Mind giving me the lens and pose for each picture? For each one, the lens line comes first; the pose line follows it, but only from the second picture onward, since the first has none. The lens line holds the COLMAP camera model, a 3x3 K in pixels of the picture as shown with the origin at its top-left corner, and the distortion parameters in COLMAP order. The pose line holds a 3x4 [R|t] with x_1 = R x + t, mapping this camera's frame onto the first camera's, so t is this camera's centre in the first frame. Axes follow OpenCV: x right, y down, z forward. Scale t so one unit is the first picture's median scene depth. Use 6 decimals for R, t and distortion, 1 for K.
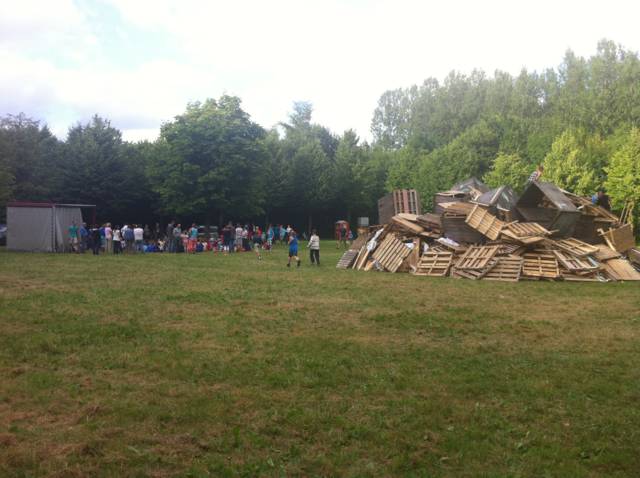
lens RADIAL K [[612.8, 0, 320.0], [0, 612.8, 239.0], [0, 0, 1]] dist [0.092883, -0.291411]
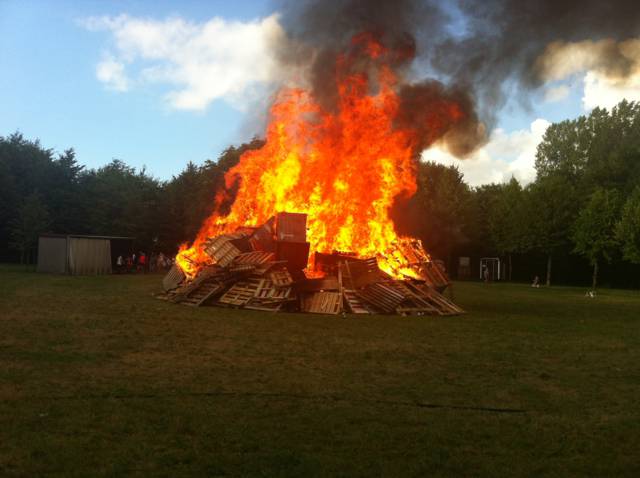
lens RADIAL K [[612.8, 0, 320.0], [0, 612.8, 239.0], [0, 0, 1]] dist [0.092883, -0.291411]
pose [[0.922479, 0.012660, -0.385839, 0.799714], [-0.038268, 0.997538, -0.058762, 0.006124], [0.384146, 0.068972, 0.920693, 0.091970]]
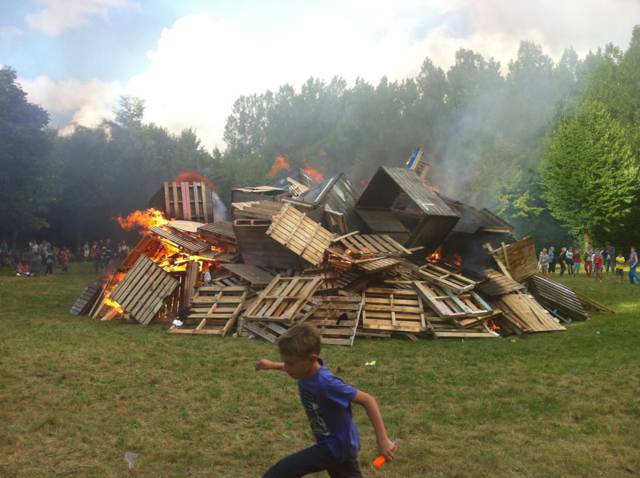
lens RADIAL K [[612.8, 0, 320.0], [0, 612.8, 239.0], [0, 0, 1]] dist [0.092883, -0.291411]
pose [[0.977739, -0.005463, 0.209756, 0.161641], [0.011260, 0.999587, -0.026452, -0.006786], [-0.209525, 0.028225, 0.977396, 0.431138]]
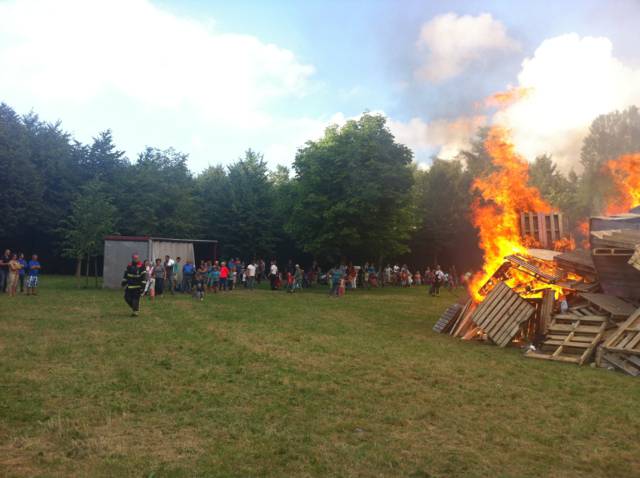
lens RADIAL K [[612.8, 0, 320.0], [0, 612.8, 239.0], [0, 0, 1]] dist [0.092883, -0.291411]
pose [[0.941951, 0.003704, -0.335729, 0.157283], [-0.027095, 0.997517, -0.065013, -0.005900], [0.334654, 0.070335, 0.939712, 0.385794]]
